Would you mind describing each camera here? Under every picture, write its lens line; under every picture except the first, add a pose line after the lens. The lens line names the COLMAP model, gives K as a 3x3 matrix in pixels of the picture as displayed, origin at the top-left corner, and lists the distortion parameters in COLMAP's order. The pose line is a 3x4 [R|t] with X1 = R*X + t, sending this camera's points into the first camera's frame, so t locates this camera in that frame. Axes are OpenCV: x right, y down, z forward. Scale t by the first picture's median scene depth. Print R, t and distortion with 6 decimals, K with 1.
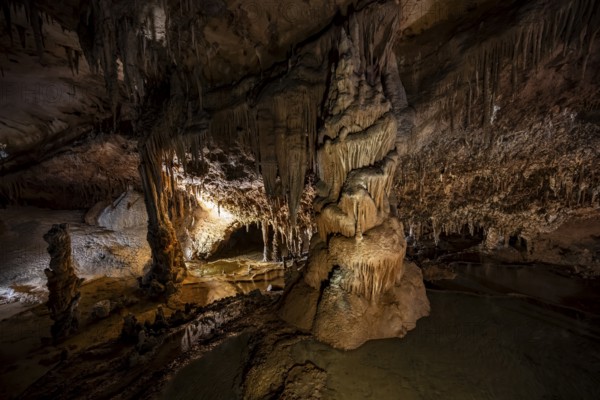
lens RADIAL K [[241.1, 0, 300.0], [0, 241.1, 200.0], [0, 0, 1]] dist [-0.001515, 0.000165]
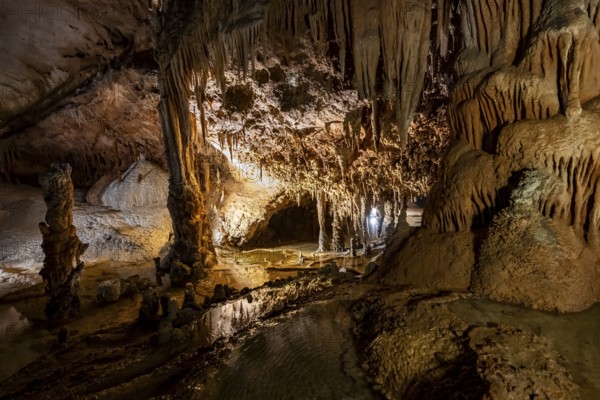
lens RADIAL K [[315.8, 0, 308.0], [0, 315.8, 200.2], [0, 0, 1]] dist [0.001720, -0.000599]
pose [[0.993907, 0.007770, -0.109945, -0.102436], [-0.009219, 0.999877, -0.012670, 0.144366], [0.109833, 0.013606, 0.993857, 0.095053]]
